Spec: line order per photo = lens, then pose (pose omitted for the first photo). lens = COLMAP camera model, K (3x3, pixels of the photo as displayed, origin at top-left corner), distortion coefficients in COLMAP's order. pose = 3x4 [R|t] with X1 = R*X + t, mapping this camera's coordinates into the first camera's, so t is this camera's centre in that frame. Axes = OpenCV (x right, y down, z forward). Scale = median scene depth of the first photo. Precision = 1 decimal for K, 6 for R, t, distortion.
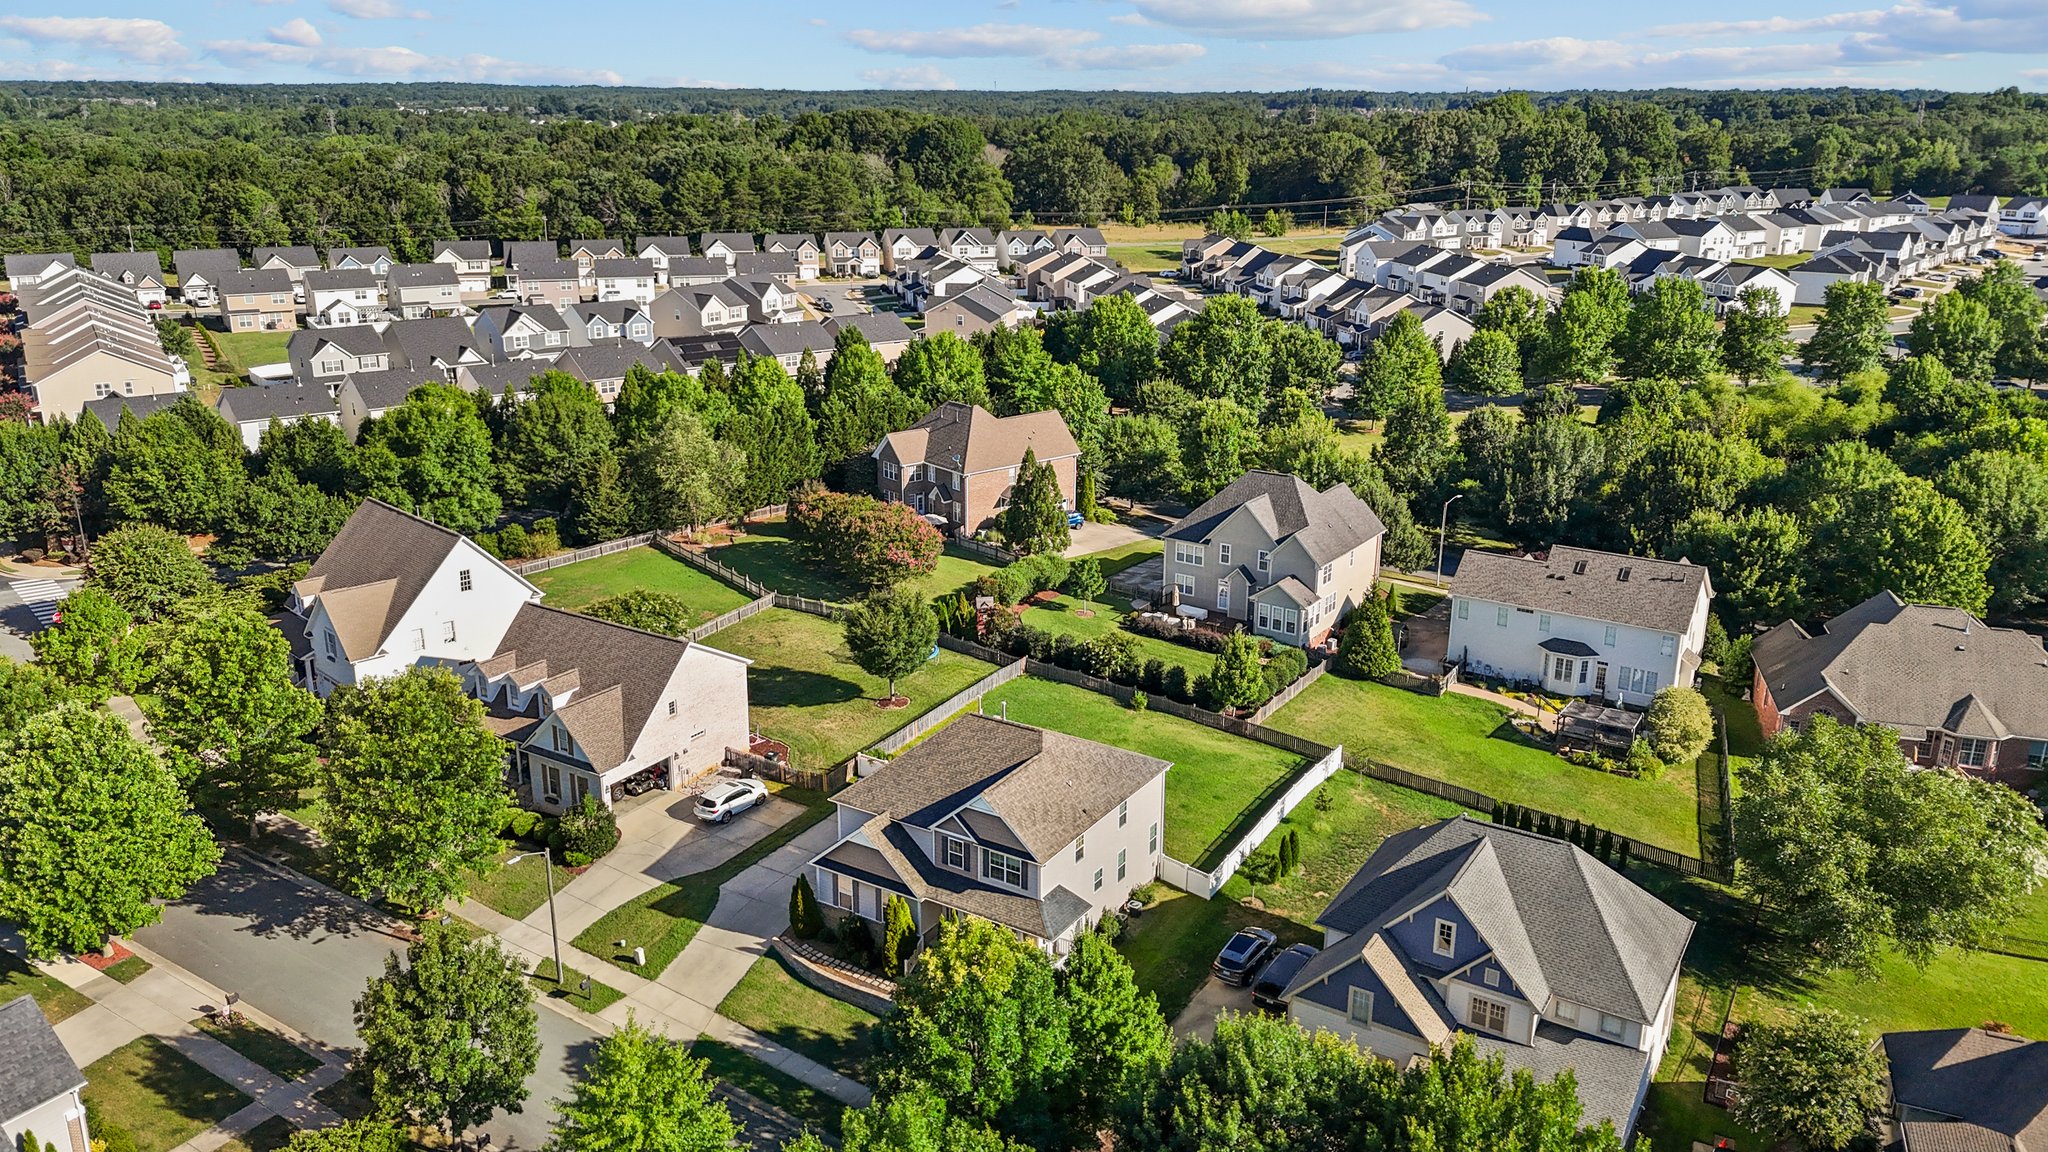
lens RADIAL K [[1523.6, 0, 1011.6], [0, 1523.6, 576.3], [0, 0, 1]] dist [0.081259, -0.083937]
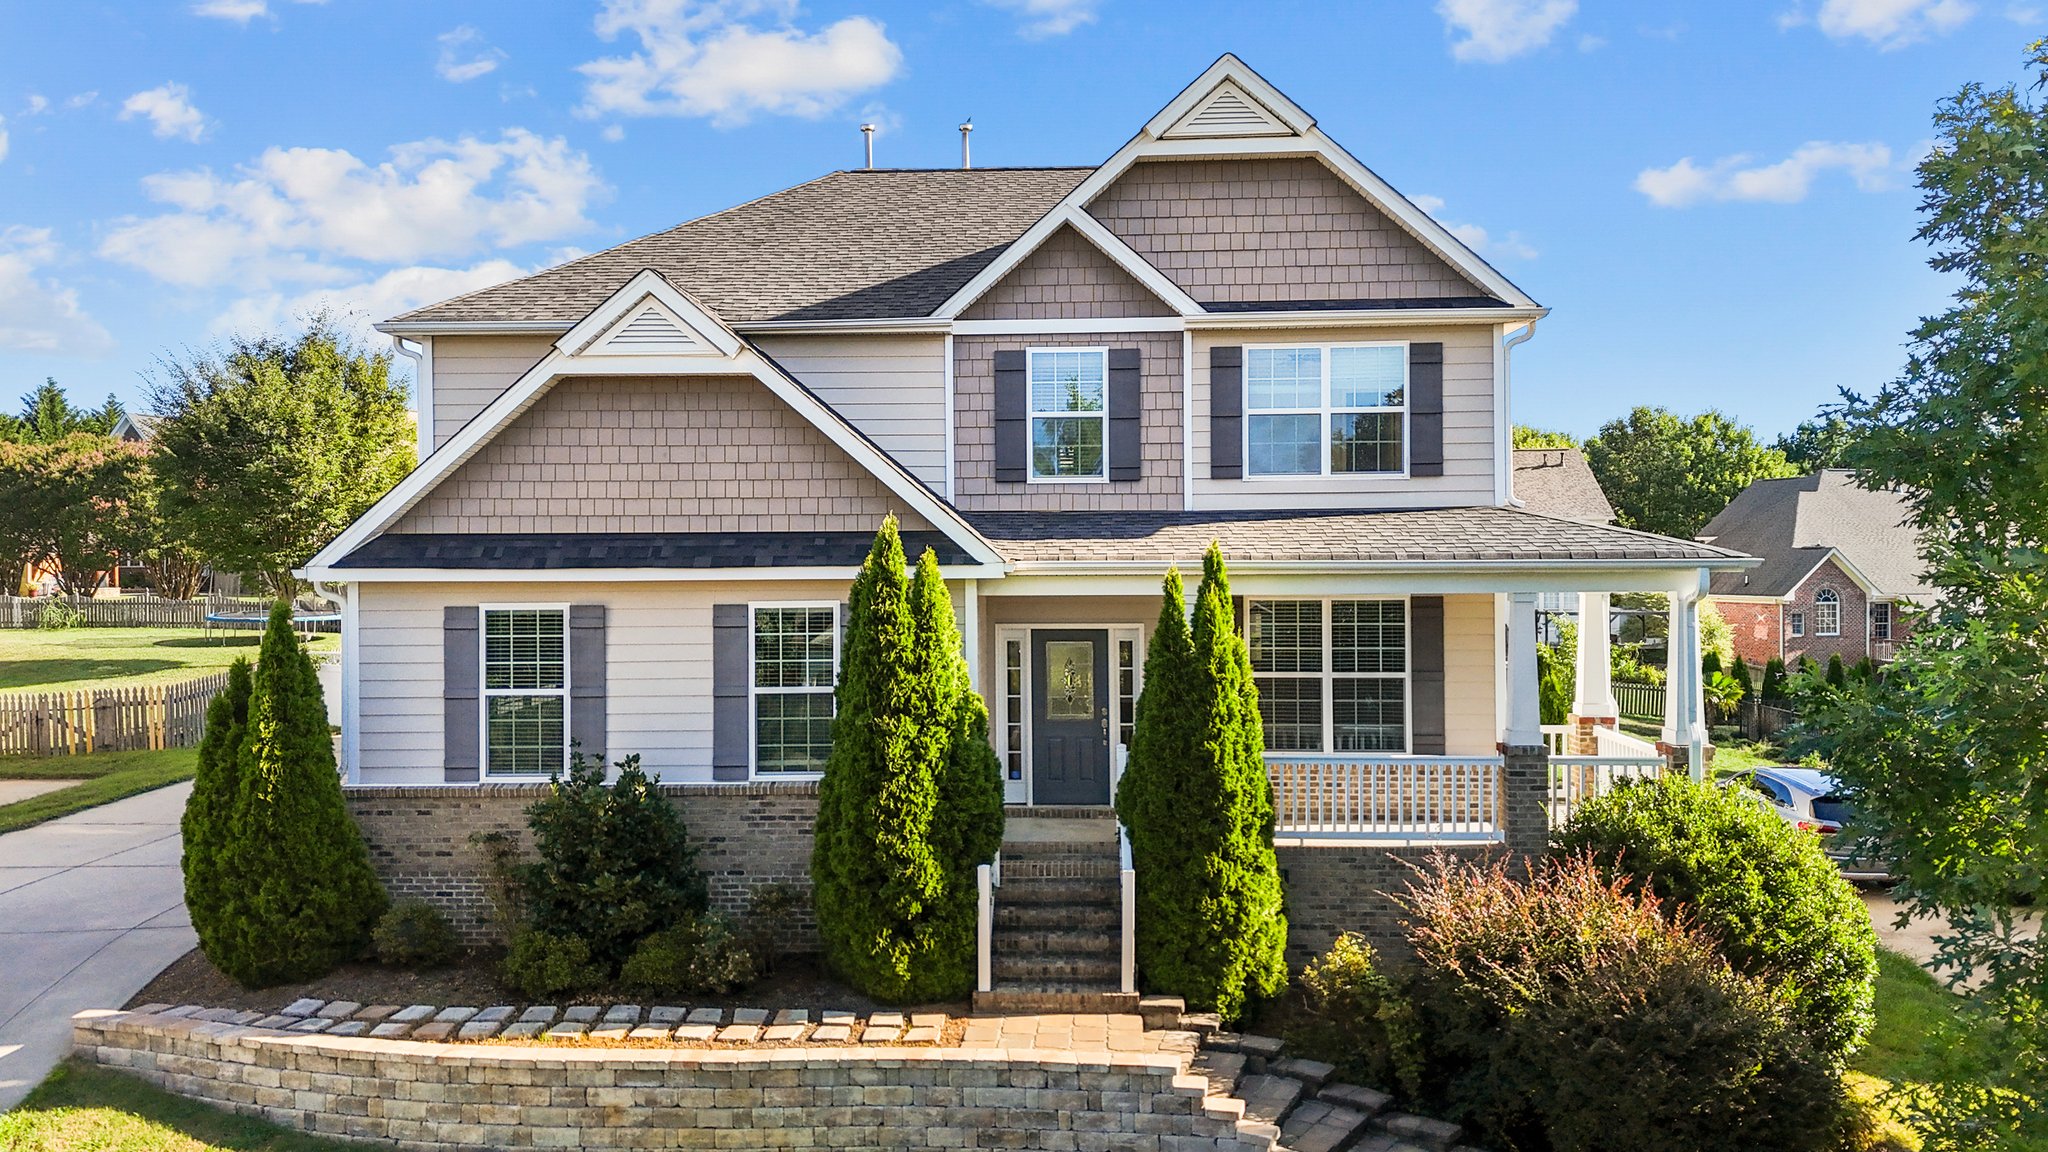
lens RADIAL K [[1523.6, 0, 1011.6], [0, 1523.6, 576.3], [0, 0, 1]] dist [0.081259, -0.083937]
pose [[0.866289, -0.011083, 0.499421, -0.091710], [0.157059, 0.955098, -0.251237, 0.150680], [-0.474211, 0.296082, 0.829132, 0.472835]]
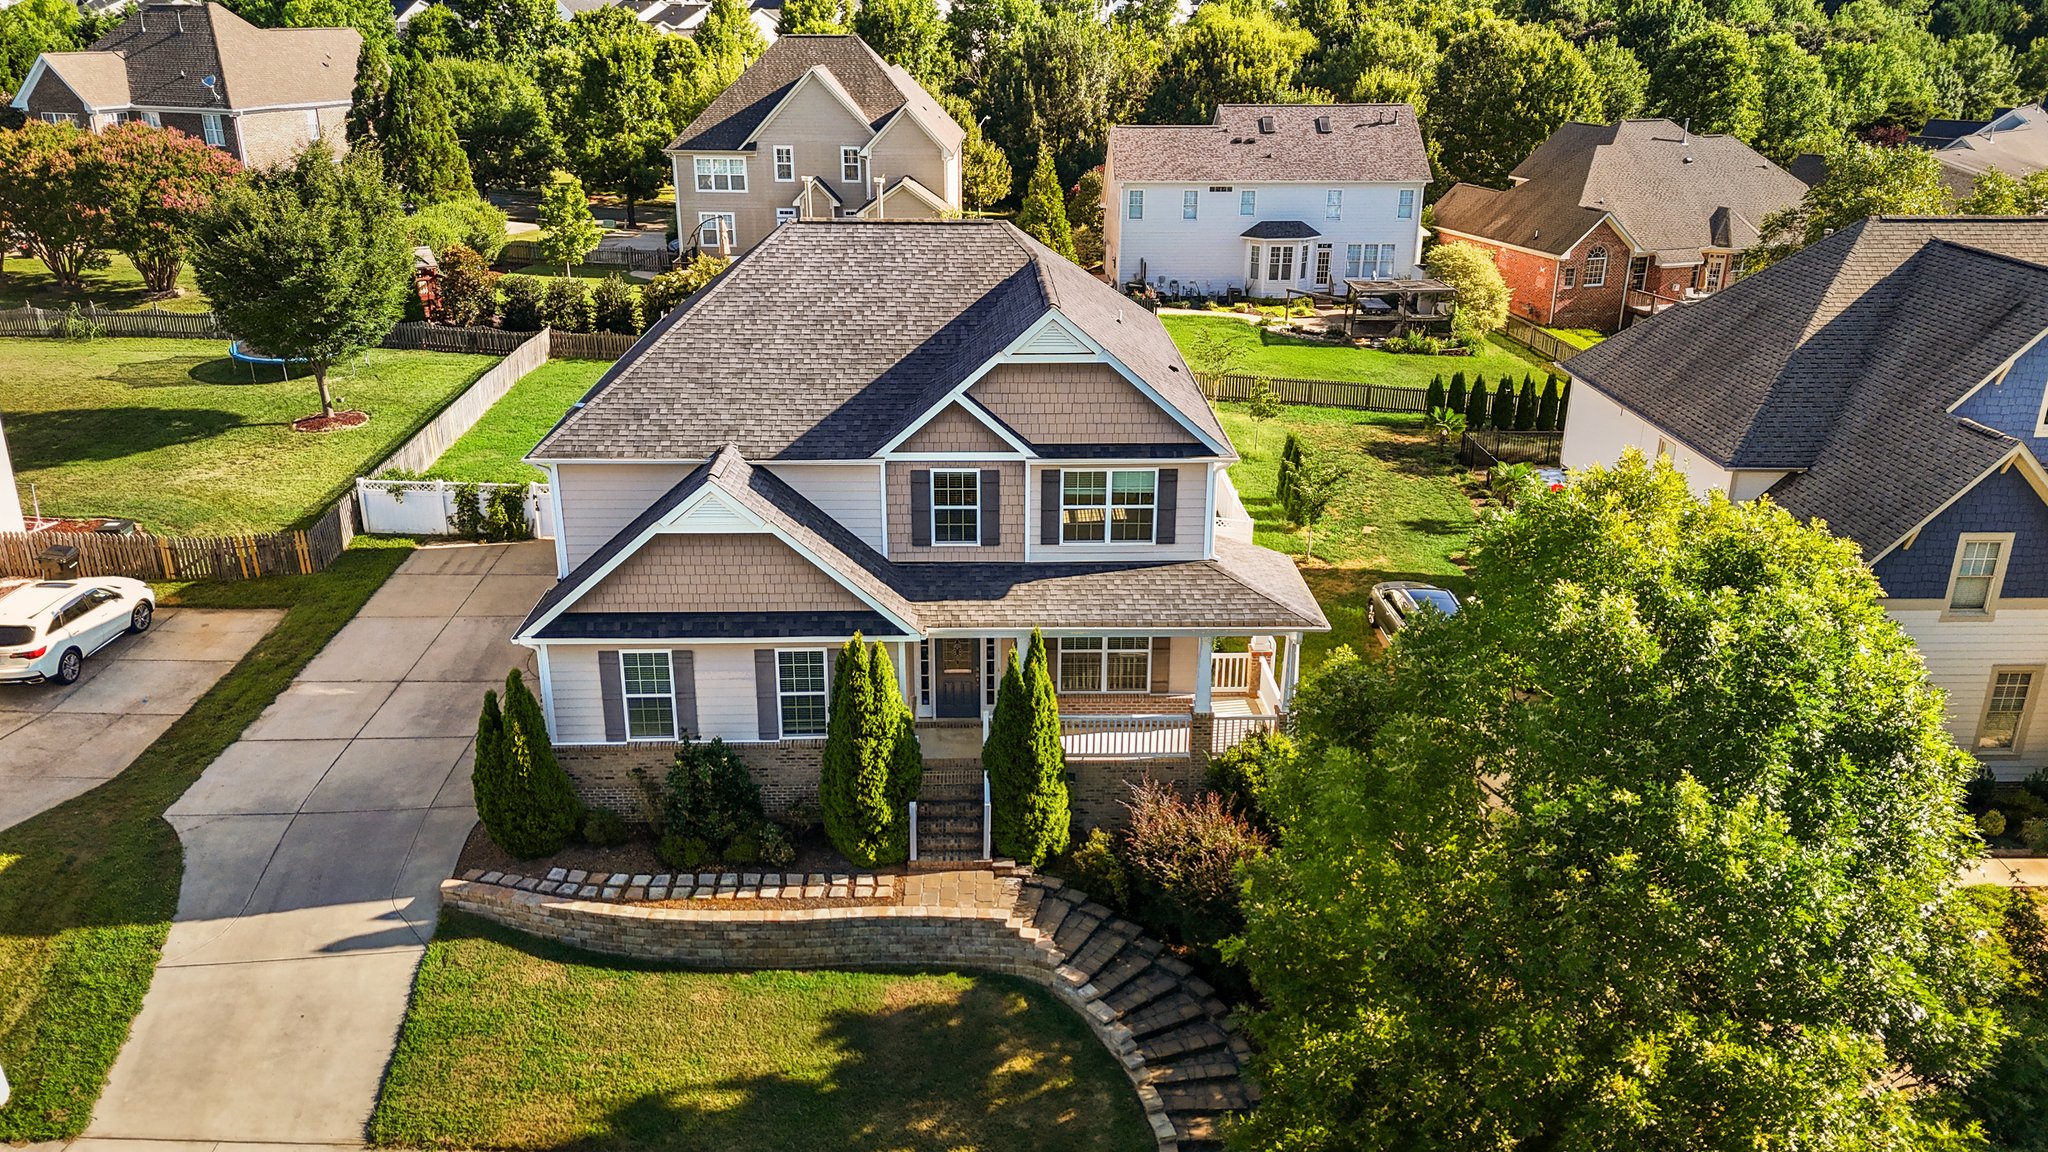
lens RADIAL K [[1511.3, 0, 1024.0], [0, 1511.3, 576.0], [0, 0, 1]] dist [0.087342, -0.084237]
pose [[0.824782, -0.196320, 0.530276, -0.130613], [0.165060, 0.980540, 0.106286, 0.092739], [-0.540823, -0.000135, 0.841136, 0.387355]]
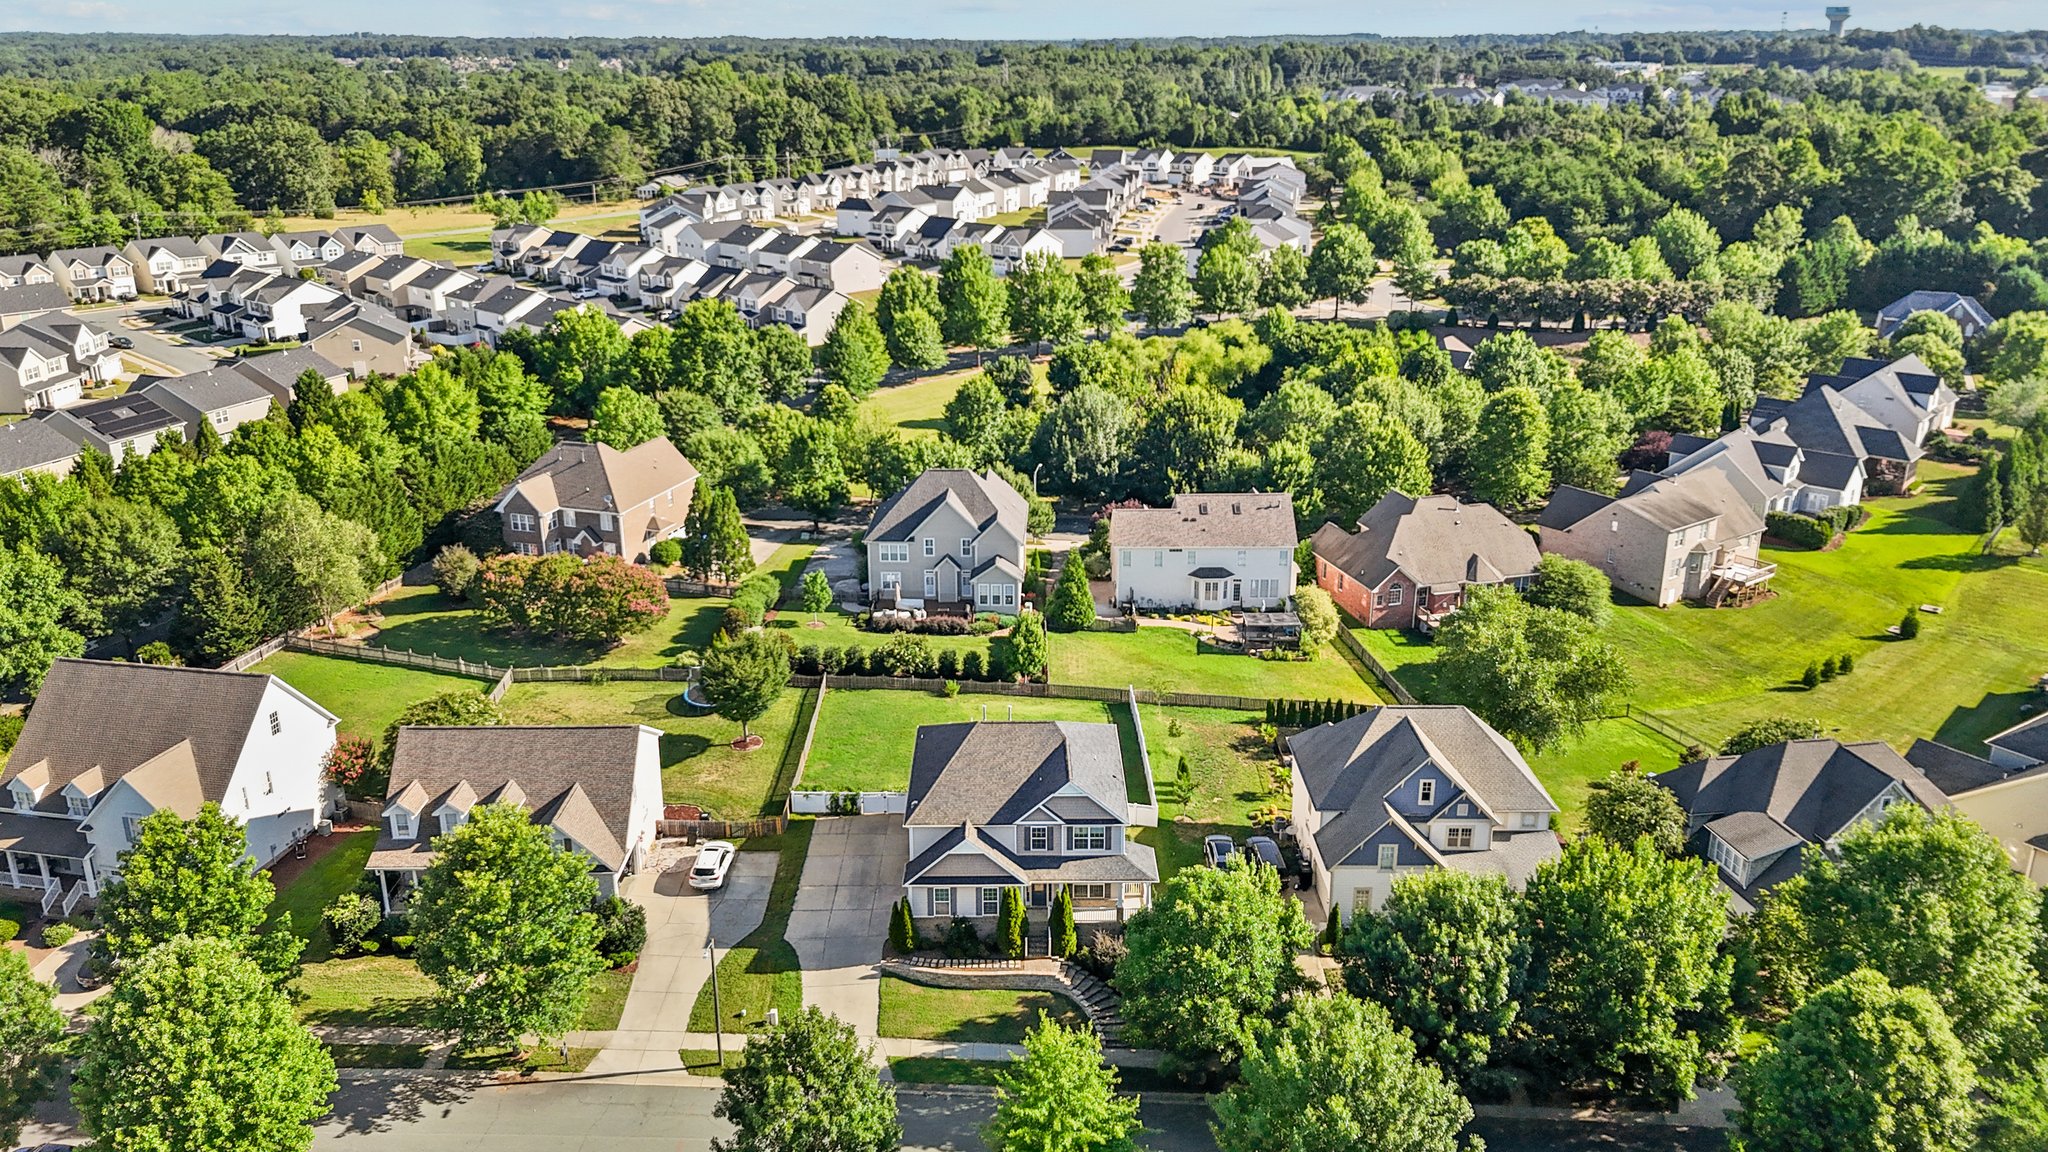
lens RADIAL K [[1558.2, 0, 1012.6], [0, 1558.2, 577.2], [0, 0, 1]] dist [0.099495, -0.127755]
pose [[0.842232, -0.183827, 0.506806, -0.359855], [0.169529, 0.982690, 0.074707, -0.062530], [-0.511766, 0.022998, 0.858817, -0.013758]]
